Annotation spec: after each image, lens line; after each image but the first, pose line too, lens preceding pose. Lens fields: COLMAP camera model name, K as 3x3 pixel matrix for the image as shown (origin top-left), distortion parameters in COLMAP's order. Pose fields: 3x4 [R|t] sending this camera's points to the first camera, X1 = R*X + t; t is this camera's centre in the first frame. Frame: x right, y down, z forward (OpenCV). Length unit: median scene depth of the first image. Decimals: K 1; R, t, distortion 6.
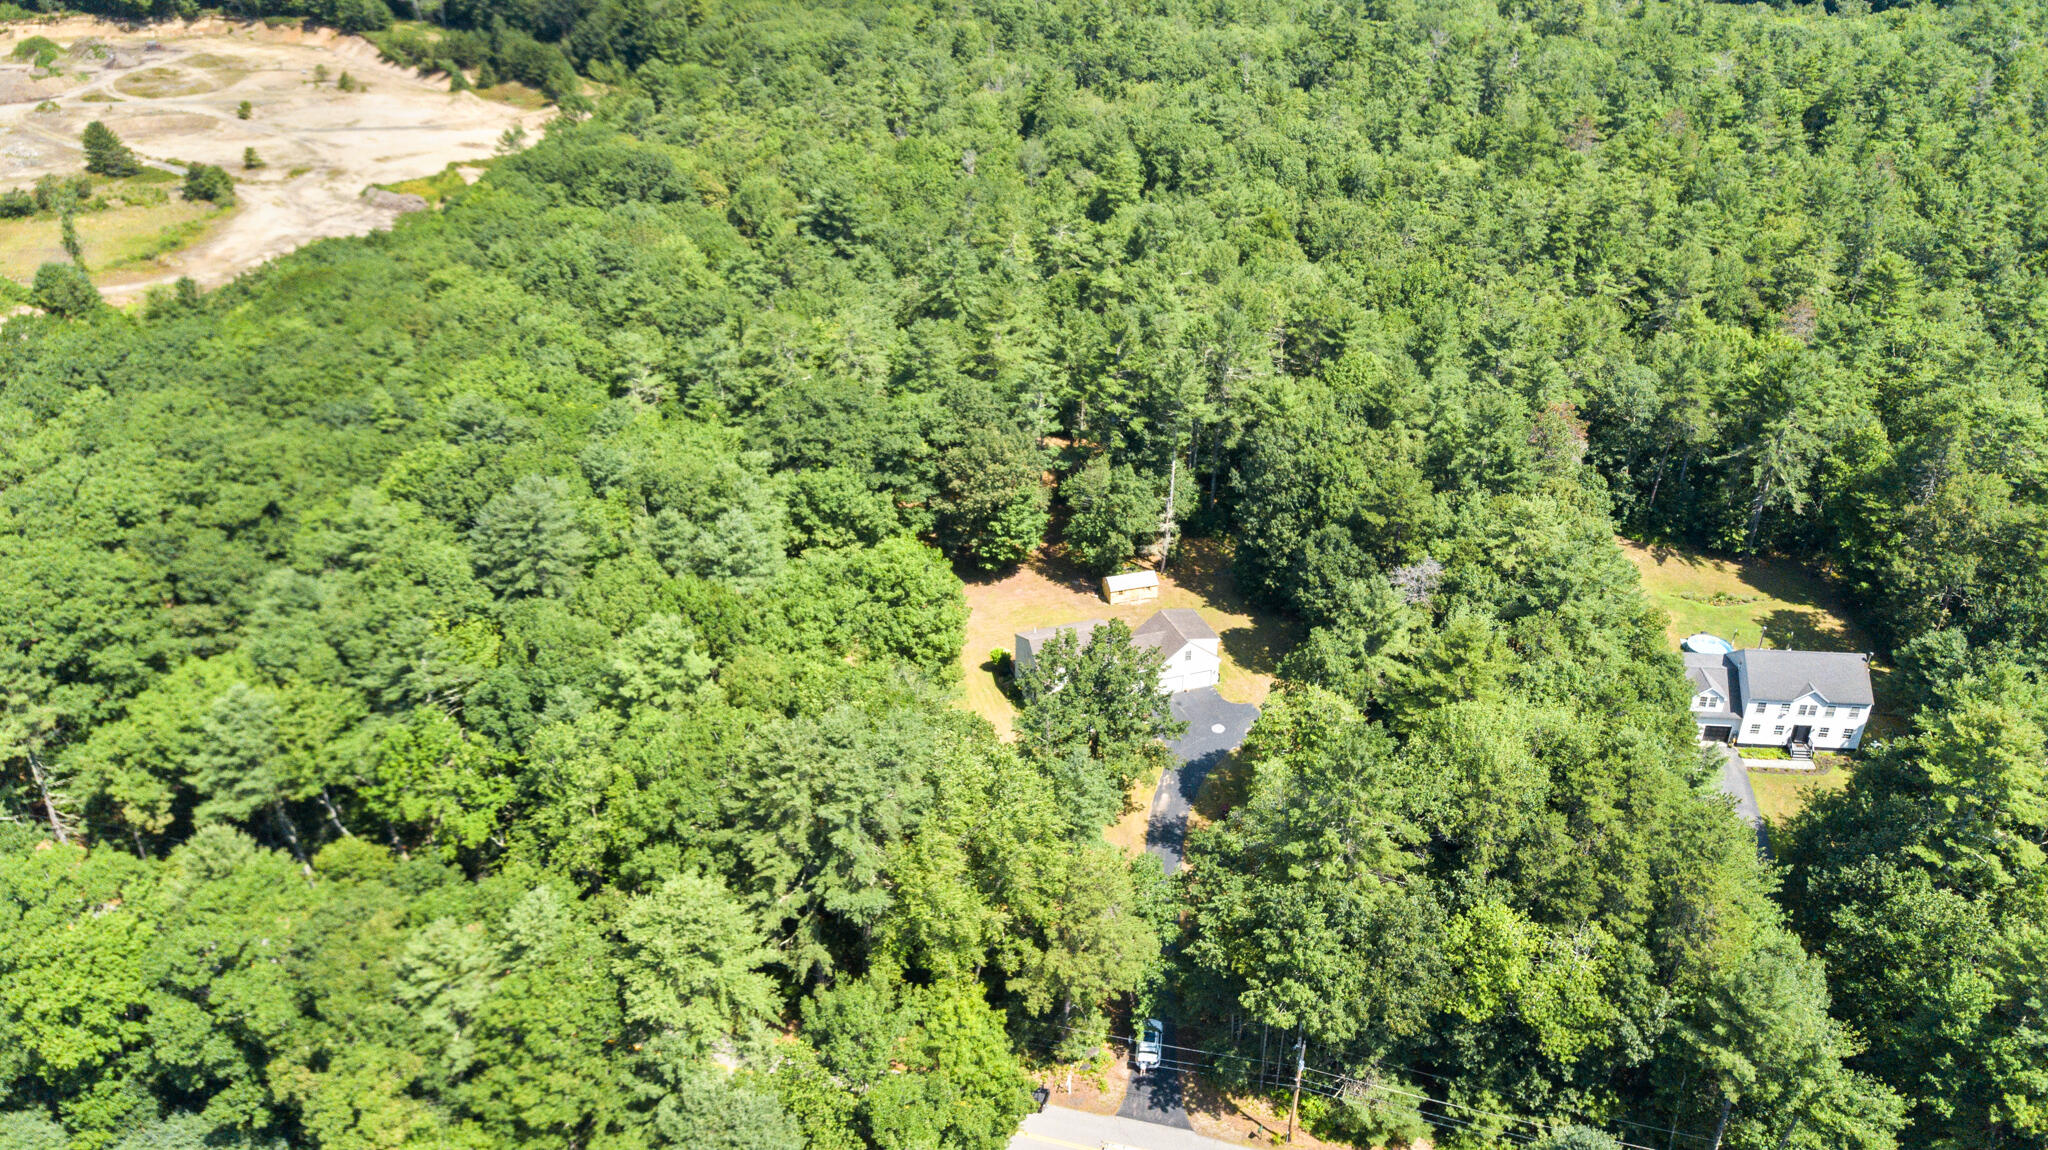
lens RADIAL K [[1632.8, 0, 1021.2], [0, 1632.8, 573.9], [0, 0, 1]] dist [0.029953, 0.011099]
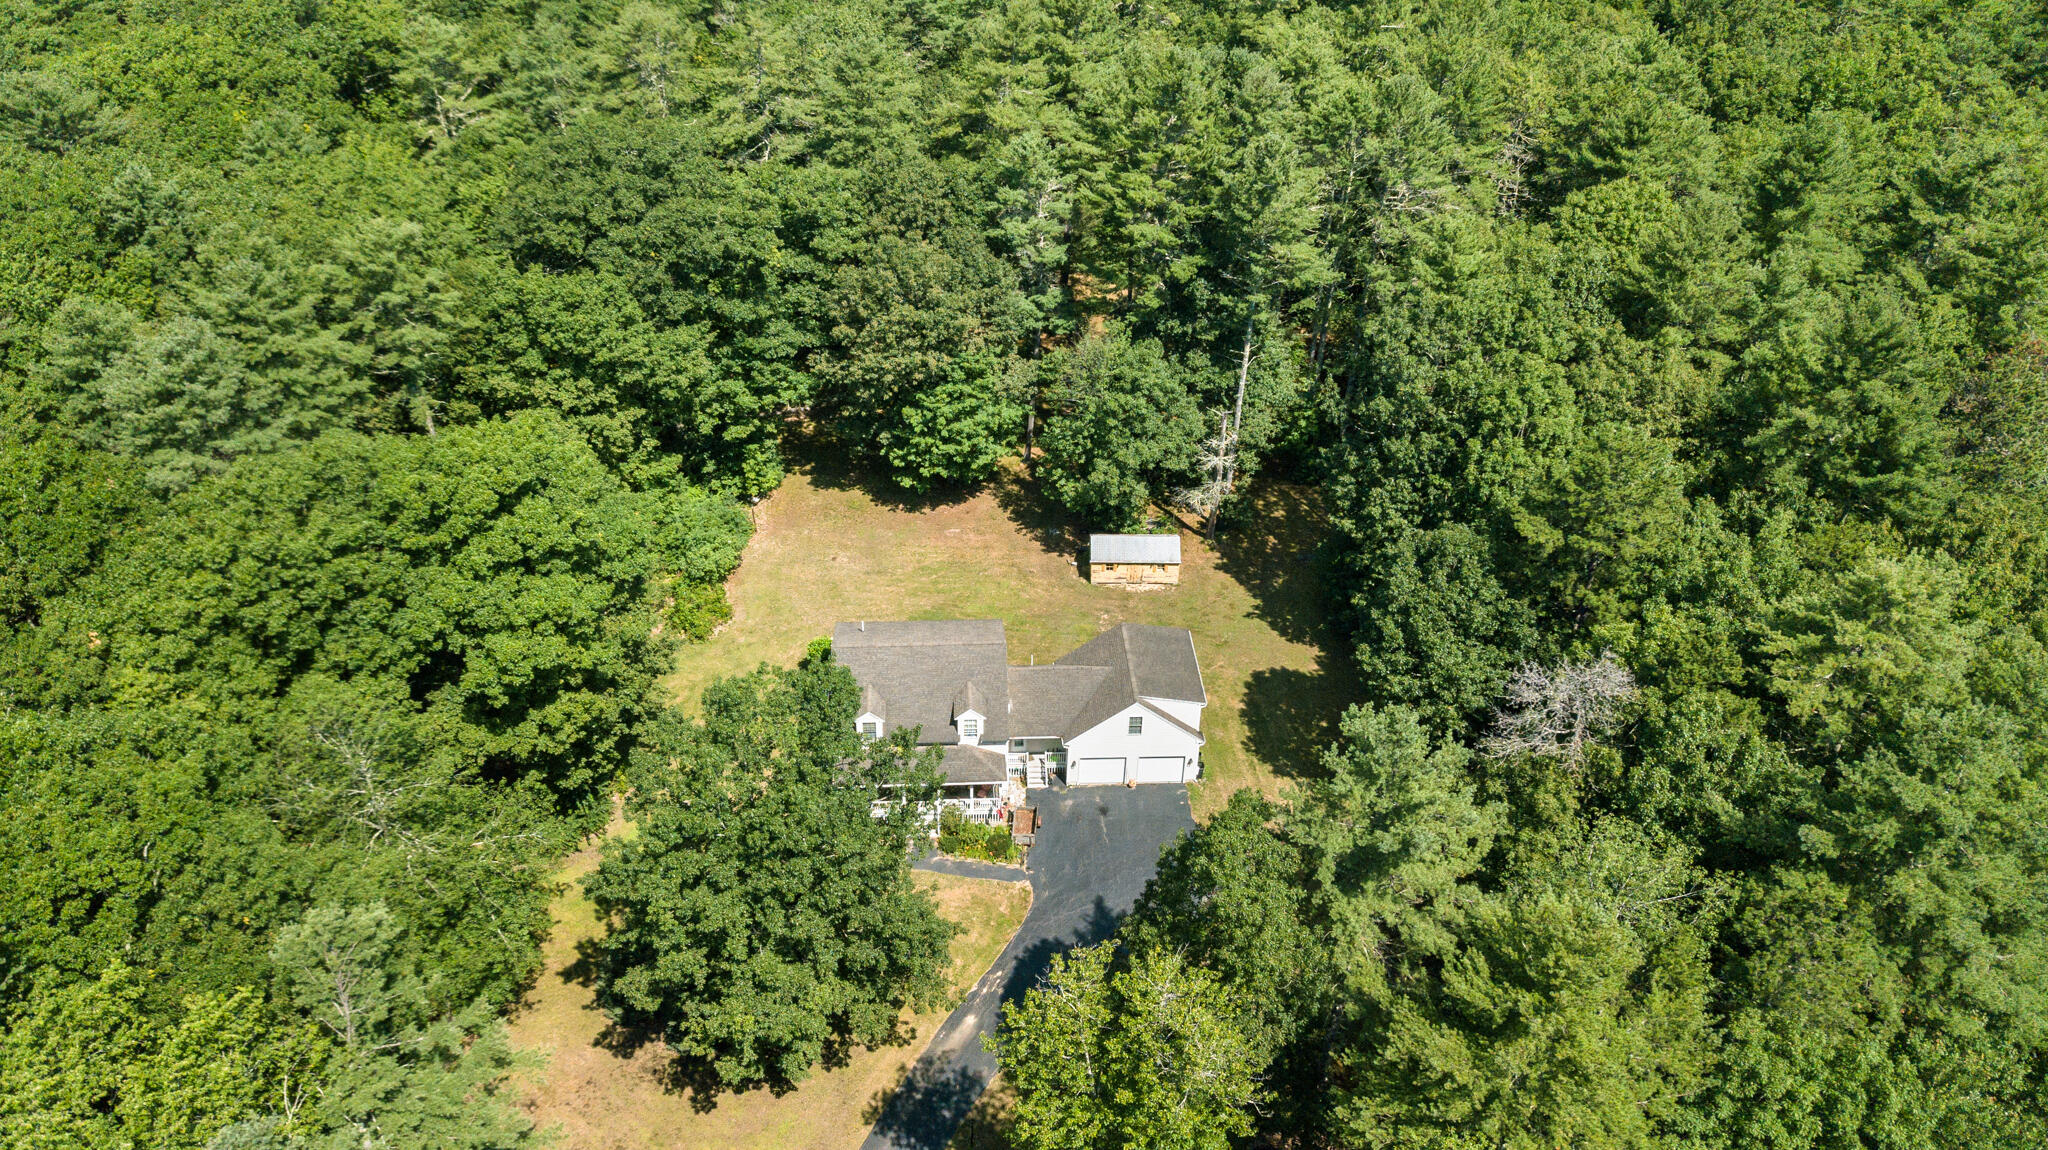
lens RADIAL K [[1632.8, 0, 1046.7], [0, 1632.8, 614.2], [0, 0, 1]] dist [0.029953, 0.011099]
pose [[0.963707, 0.175525, -0.201144, 0.158903], [-0.149374, 0.979012, 0.138648, -0.048264], [0.221259, -0.103570, 0.969700, 0.457799]]
